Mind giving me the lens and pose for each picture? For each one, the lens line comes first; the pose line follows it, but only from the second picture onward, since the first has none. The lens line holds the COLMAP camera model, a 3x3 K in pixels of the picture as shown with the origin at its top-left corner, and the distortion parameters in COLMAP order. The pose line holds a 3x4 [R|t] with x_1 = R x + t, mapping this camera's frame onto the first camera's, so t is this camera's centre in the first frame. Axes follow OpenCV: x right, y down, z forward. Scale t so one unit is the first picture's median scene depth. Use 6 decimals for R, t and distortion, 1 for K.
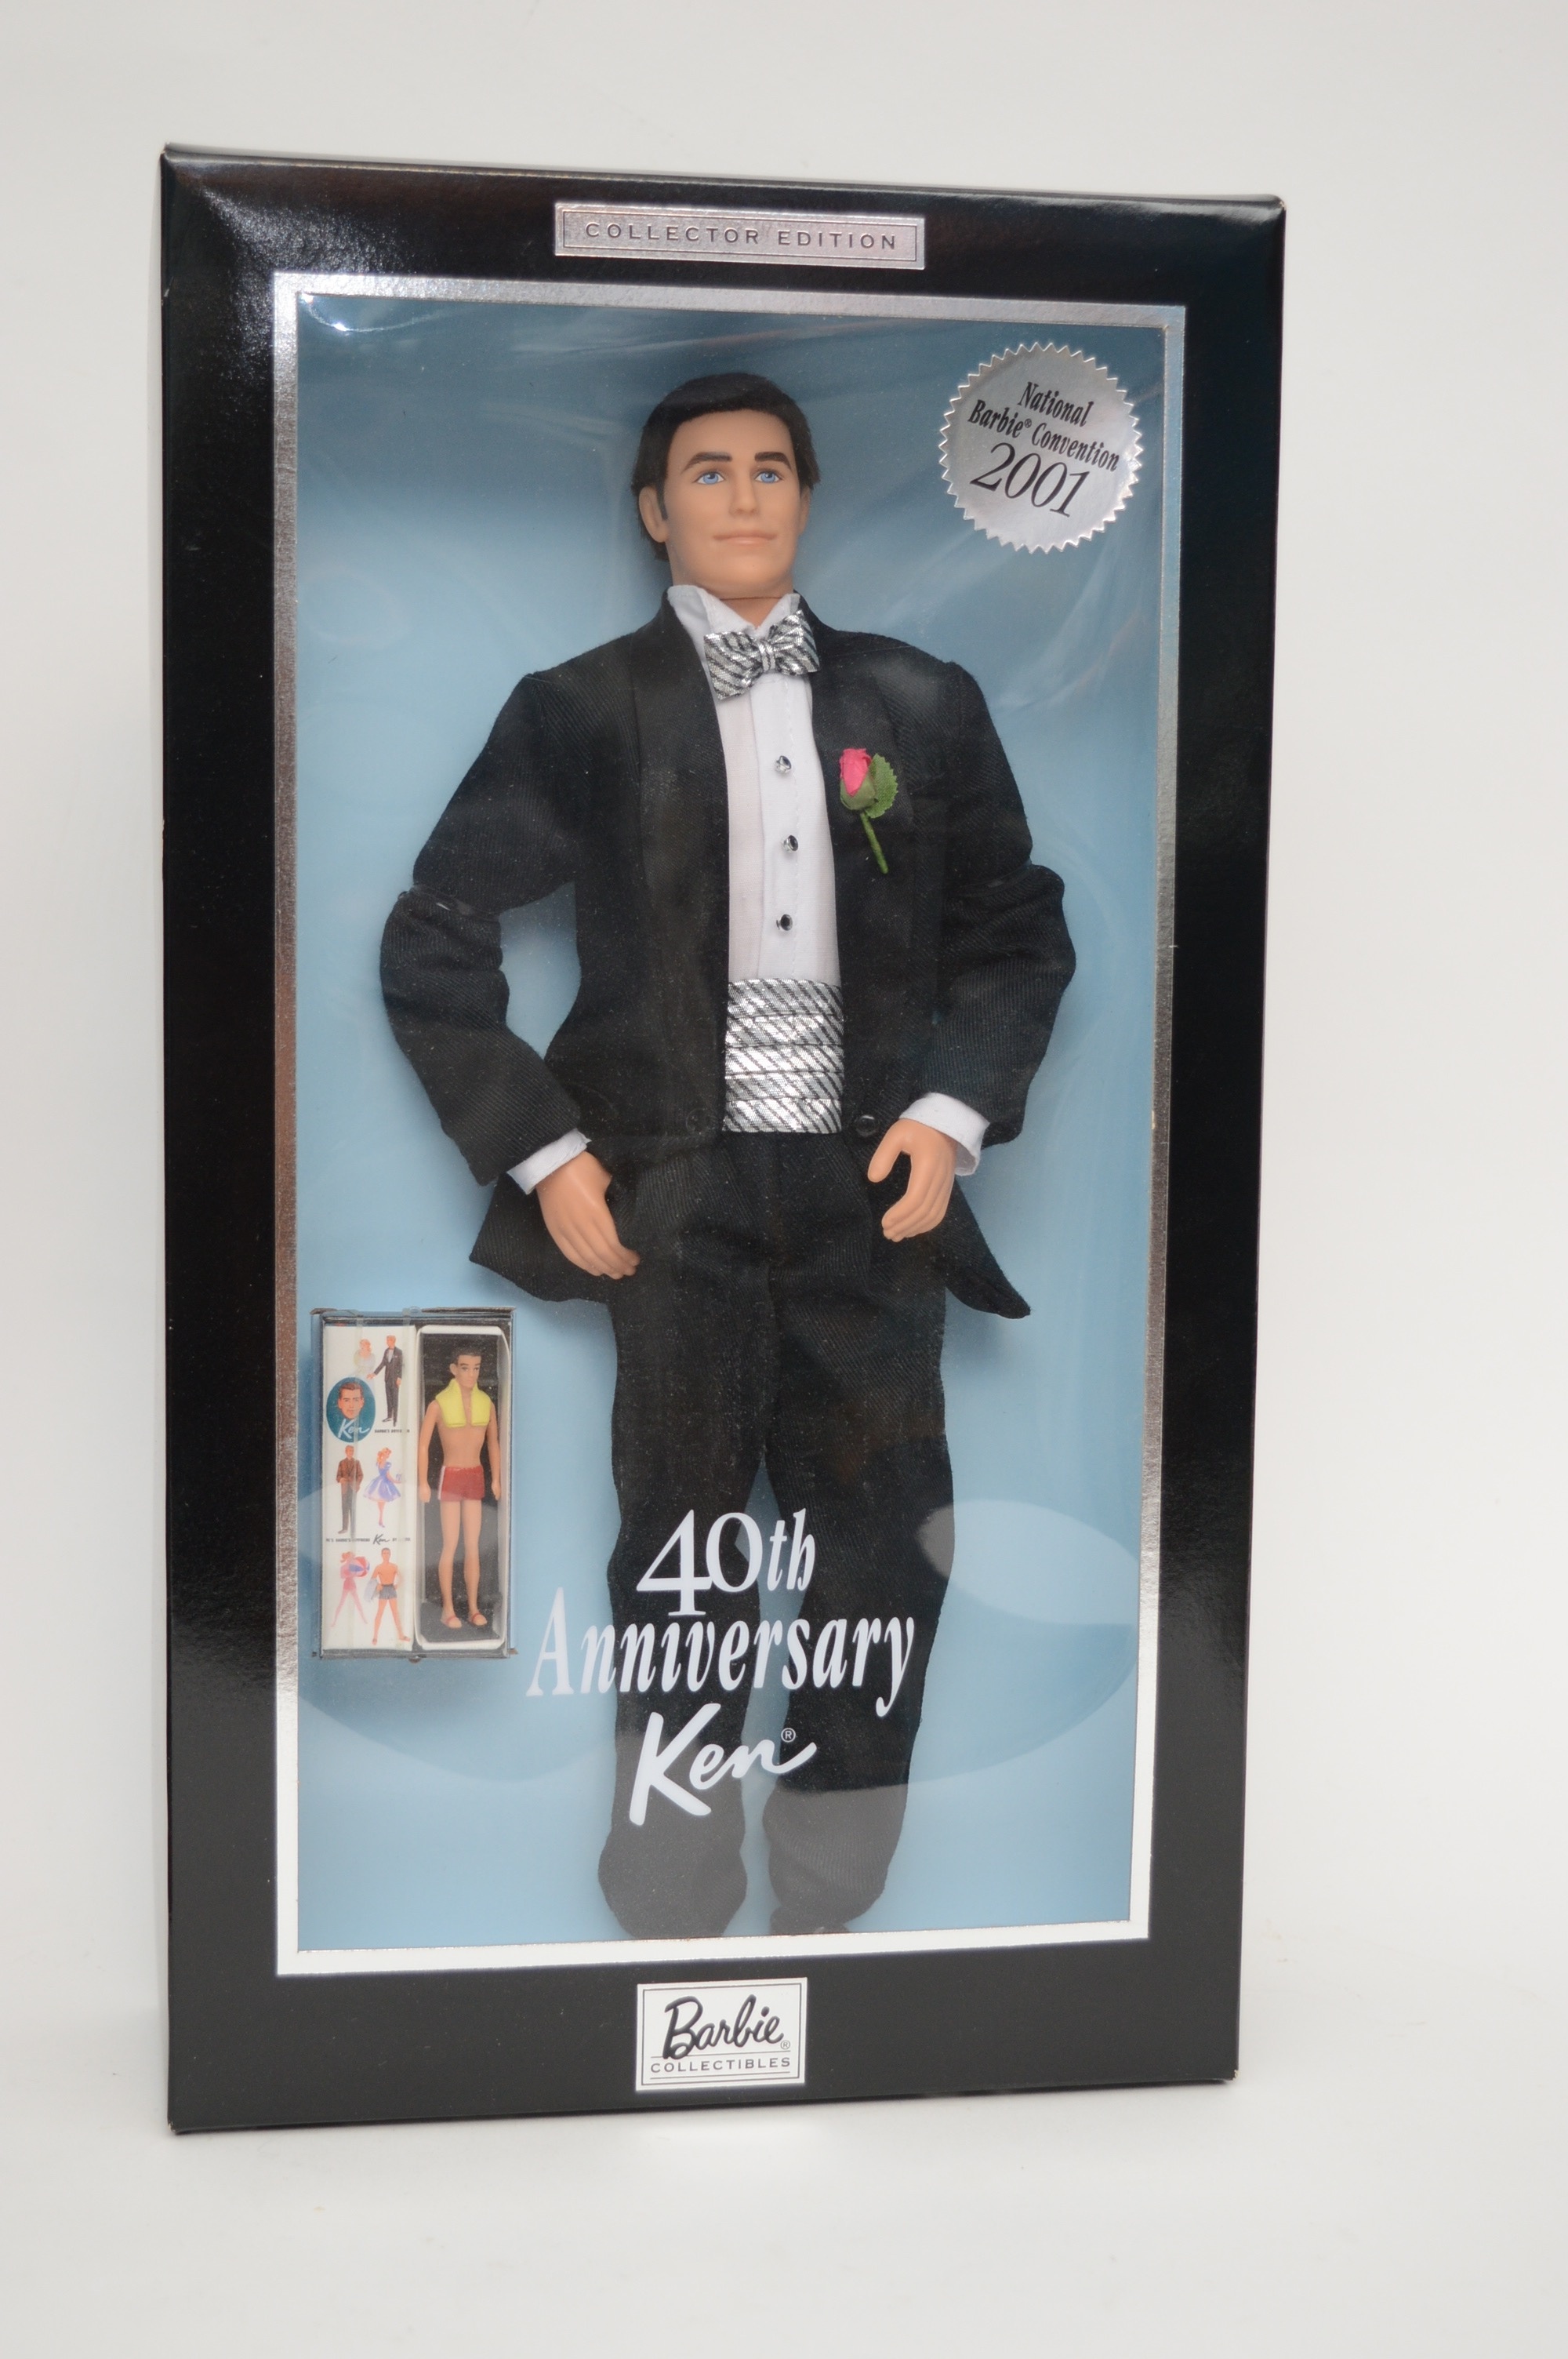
lens RADIAL K [[3714.2, 0, 784.0], [0, 3714.2, 1179.5], [0, 0, 1]] dist [-0.029596, -0.054069]
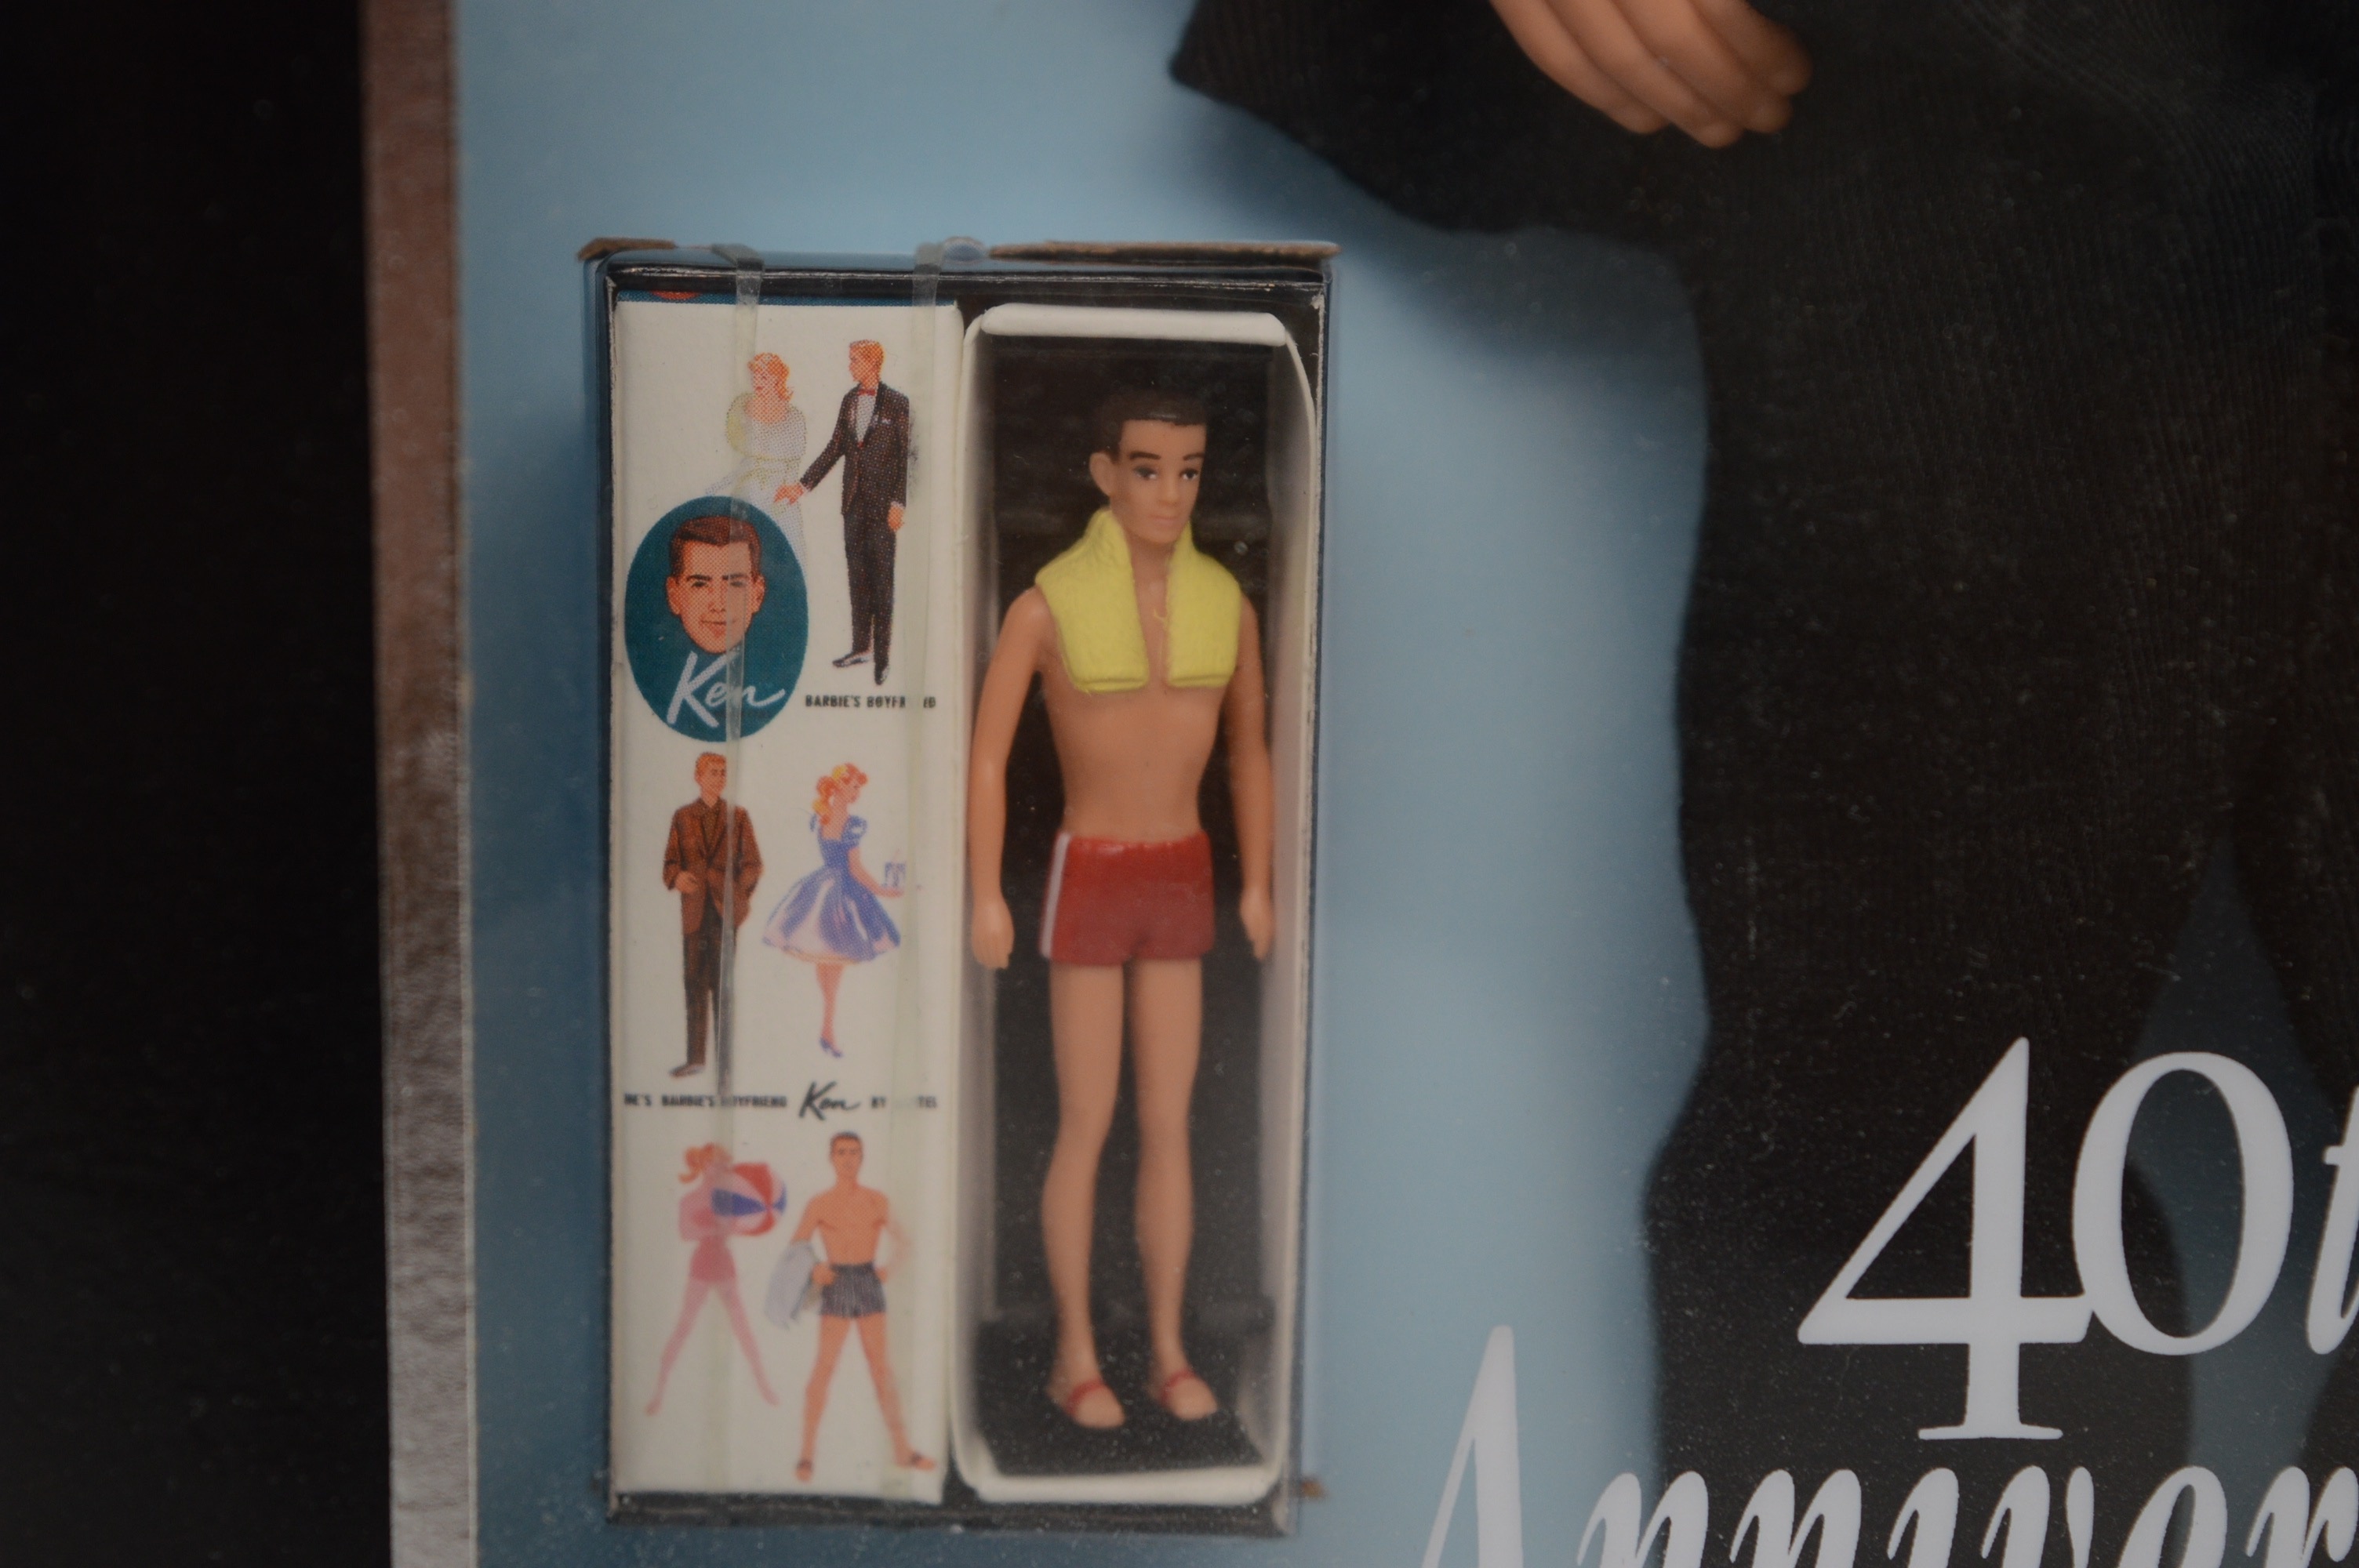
lens RADIAL K [[5405.7, 0, 1179.5], [0, 5405.7, 784.0], [0, 0, 1]] dist [0.028299, 0.099922]
pose [[0.995906, 0.020766, -0.087978, -0.049560], [-0.011446, 0.994390, 0.105154, 0.032791], [0.089668, -0.103717, 0.990557, 0.620538]]
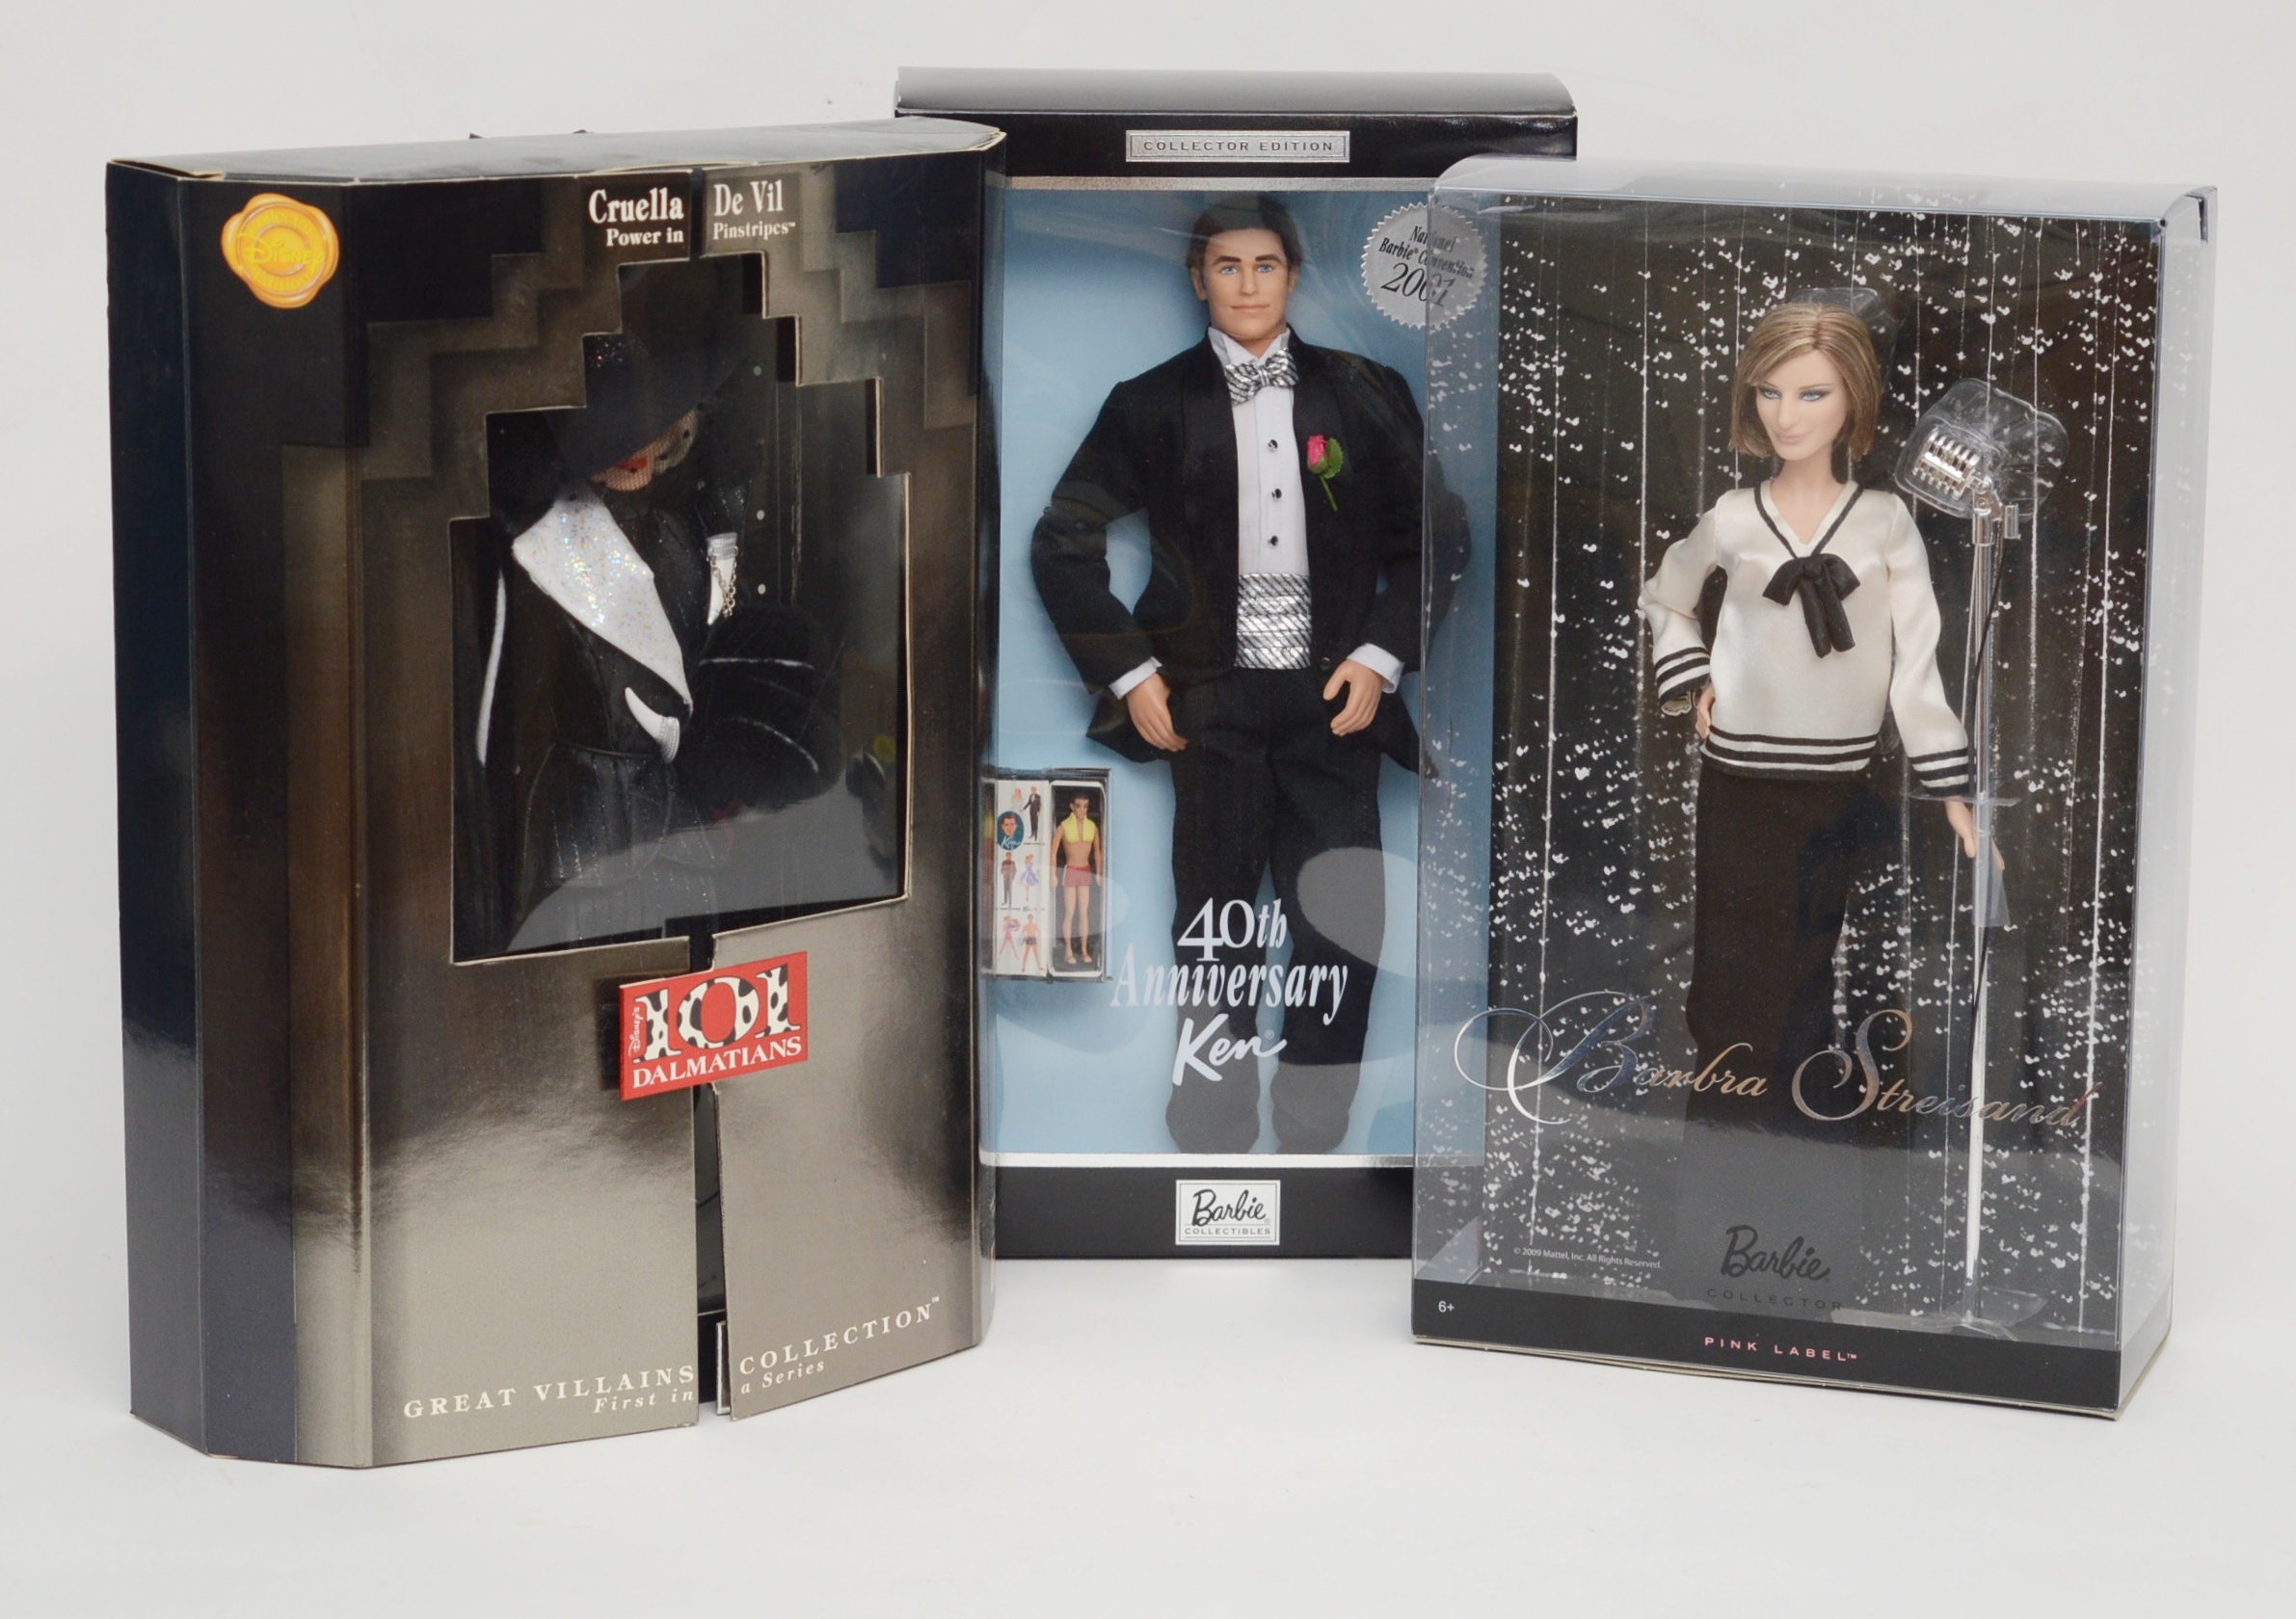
lens RADIAL K [[6398.4, 0, 1148.0], [0, 6398.4, 809.5], [0, 0, 1]] dist [0.020888, 0.142773]
pose [[0.989990, 0.024553, -0.138986, 0.338389], [-0.007853, 0.992809, 0.119448, -0.286774], [0.140919, -0.117161, 0.983064, -1.779363]]
